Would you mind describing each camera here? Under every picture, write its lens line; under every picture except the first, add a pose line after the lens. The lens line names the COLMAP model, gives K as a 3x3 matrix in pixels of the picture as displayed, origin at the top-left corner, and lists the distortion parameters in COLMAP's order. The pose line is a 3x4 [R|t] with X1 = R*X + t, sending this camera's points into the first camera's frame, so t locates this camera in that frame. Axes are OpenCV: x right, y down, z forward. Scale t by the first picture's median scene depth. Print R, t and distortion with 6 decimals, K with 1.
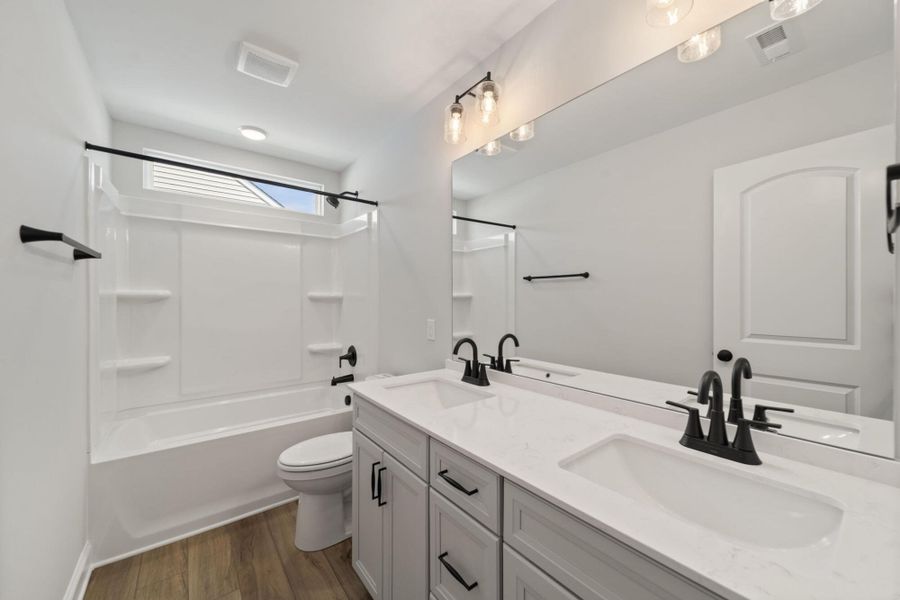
lens RADIAL K [[345.6, 0, 449.0], [0, 345.6, 299.8], [0, 0, 1]] dist [0.010996, 0.000127]
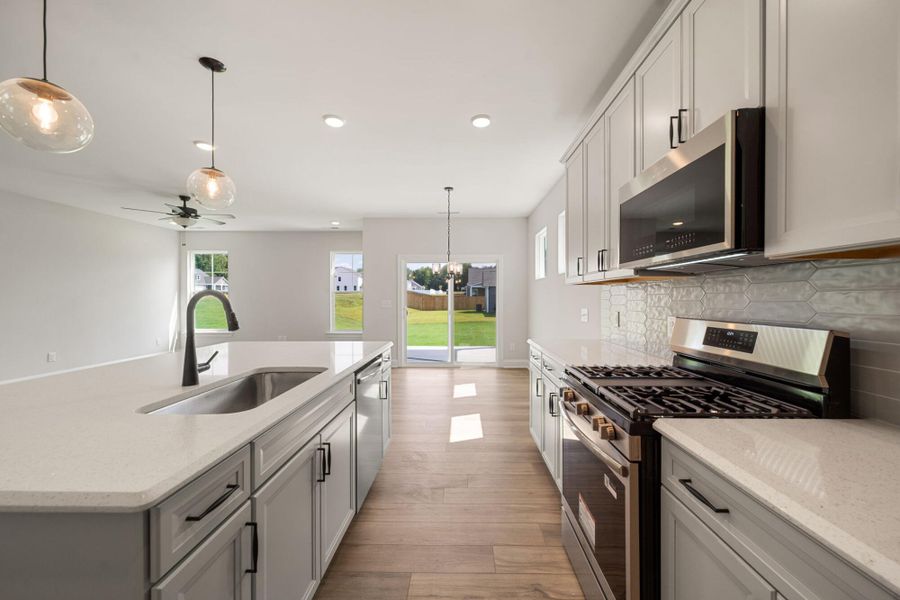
lens RADIAL K [[345.6, 0, 452.7], [0, 345.6, 297.0], [0, 0, 1]] dist [0.010996, 0.000127]
pose [[0.775926, -0.002310, -0.630820, 0.097779], [0.005062, 0.999984, 0.002564, -0.002179], [0.630804, -0.005183, 0.775925, -0.130549]]
